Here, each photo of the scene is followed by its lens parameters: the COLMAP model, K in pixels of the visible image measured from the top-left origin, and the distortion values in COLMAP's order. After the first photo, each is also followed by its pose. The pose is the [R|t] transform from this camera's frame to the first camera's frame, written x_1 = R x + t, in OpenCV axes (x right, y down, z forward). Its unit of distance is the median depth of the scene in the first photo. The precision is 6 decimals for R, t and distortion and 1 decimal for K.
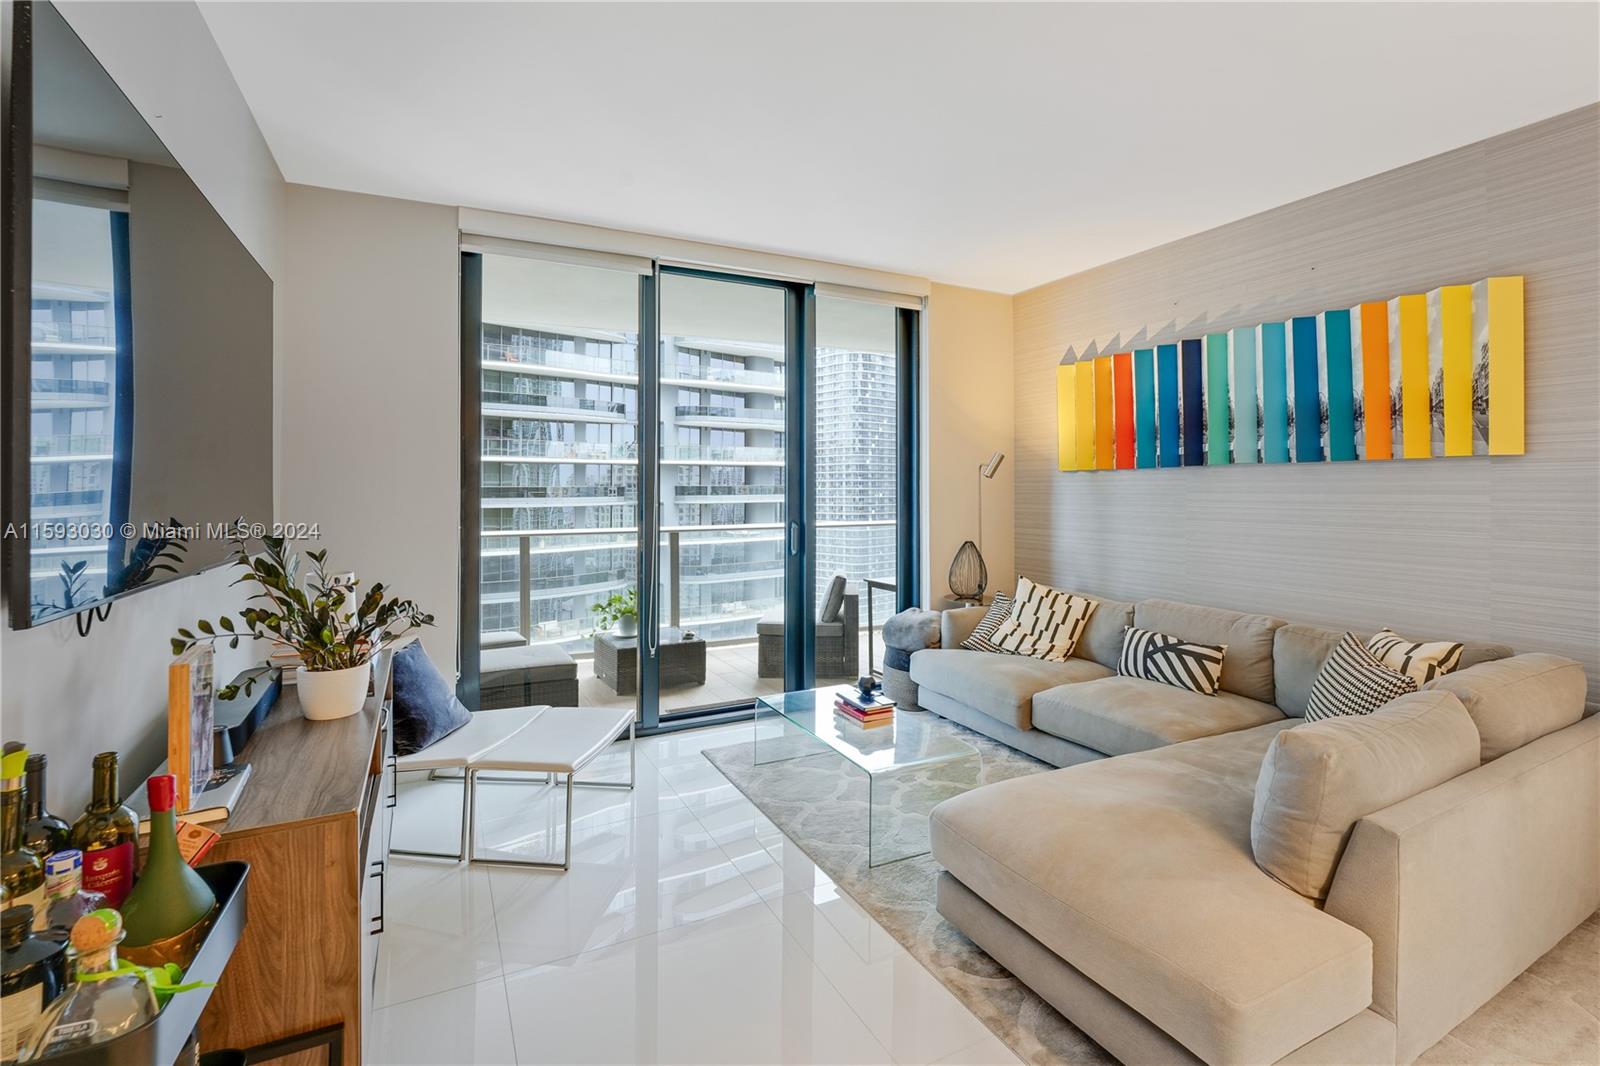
lens RADIAL K [[726.6, 0, 816.9], [0, 726.6, 471.6], [0, 0, 1]] dist [-0.001787, -0.000135]
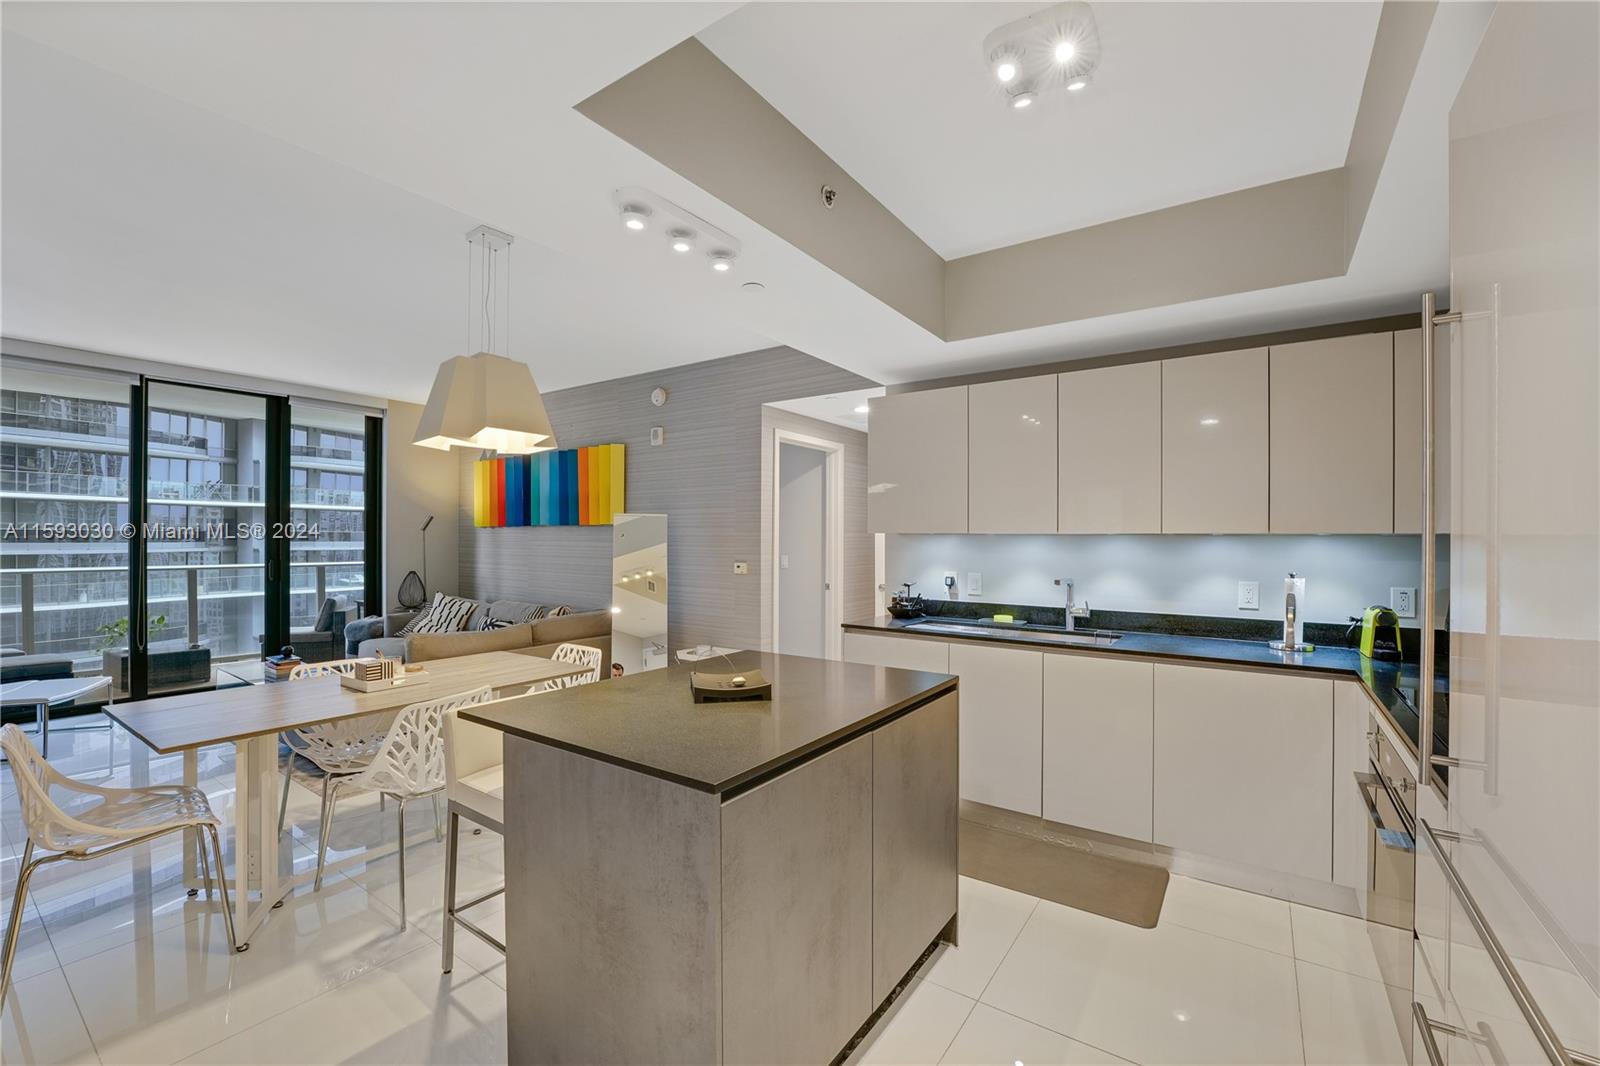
lens RADIAL K [[677.5, 0, 791.3], [0, 677.5, 540.0], [0, 0, 1]] dist [-0.016983, 0.000355]
pose [[0.900743, 0.007129, 0.434294, 0.336785], [-0.019596, 0.999514, 0.024236, -0.023158], [-0.433910, -0.030340, 0.900445, -0.694930]]
